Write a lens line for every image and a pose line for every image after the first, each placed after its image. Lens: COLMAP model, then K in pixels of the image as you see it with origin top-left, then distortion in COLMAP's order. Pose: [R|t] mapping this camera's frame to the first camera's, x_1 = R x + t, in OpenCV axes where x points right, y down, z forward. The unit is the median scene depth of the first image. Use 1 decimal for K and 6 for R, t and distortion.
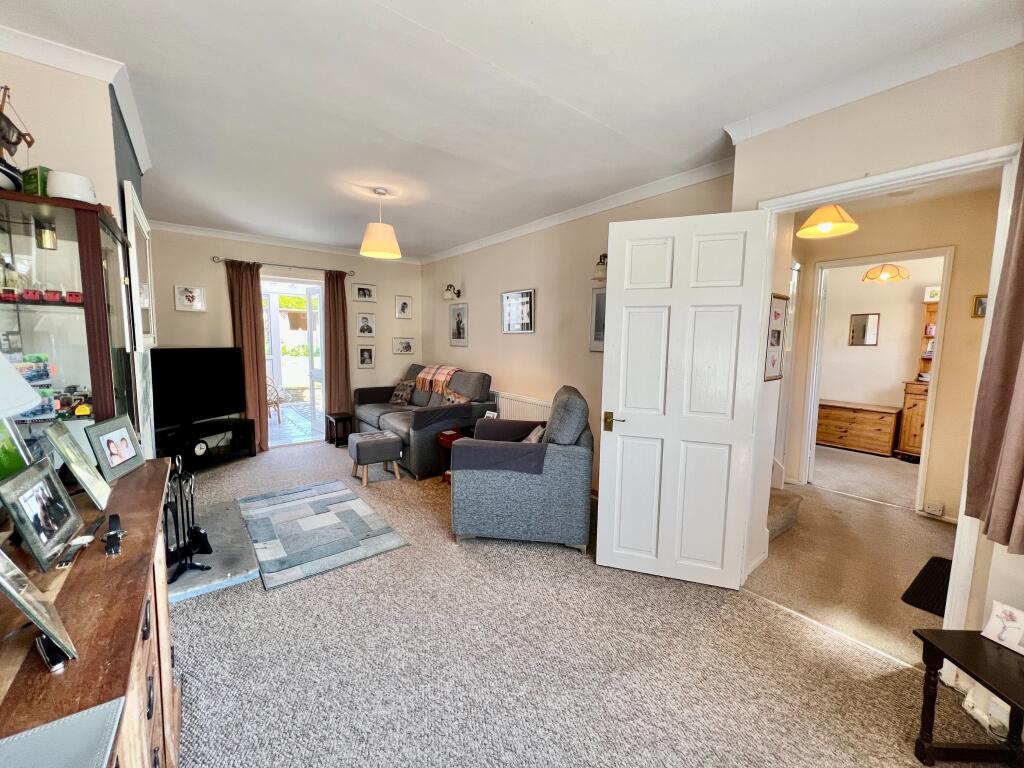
lens RADIAL K [[412.7, 0, 512.8], [0, 412.7, 383.6], [0, 0, 1]] dist [0.003643, -0.000009]
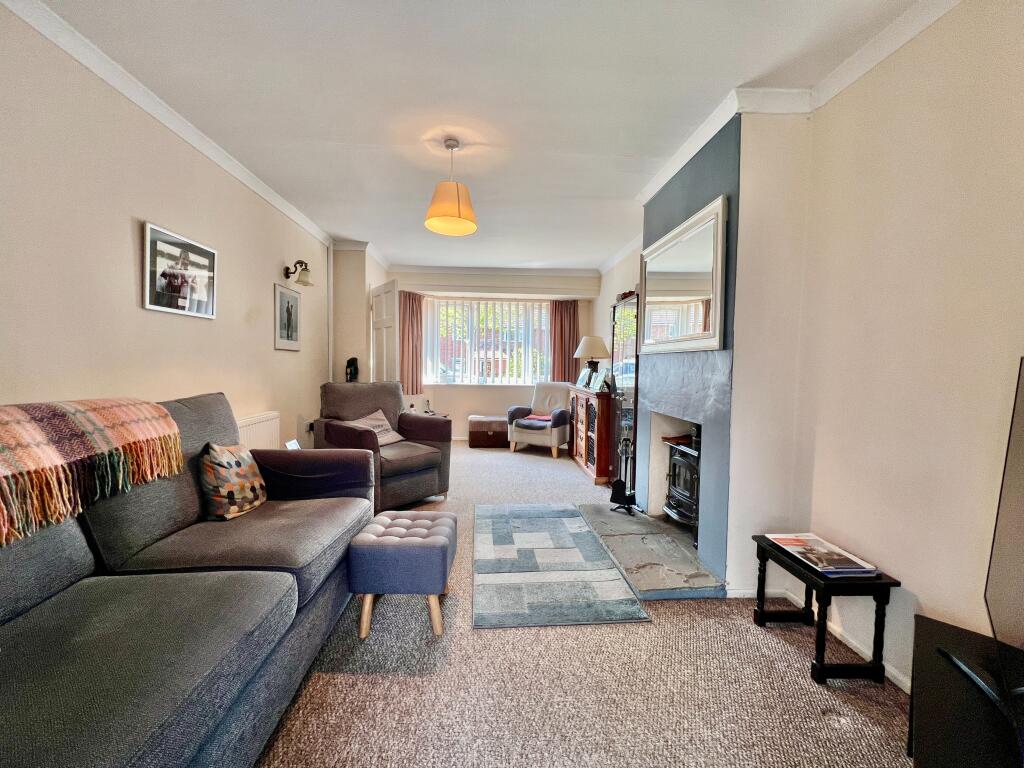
lens RADIAL K [[412.7, 0, 510.1], [0, 412.7, 381.2], [0, 0, 1]] dist [0.003643, -0.000009]
pose [[-0.826763, -0.052769, 0.560070, -0.880205], [0.026459, 0.990841, 0.132414, -0.128332], [-0.561928, 0.124294, -0.817794, 1.655672]]
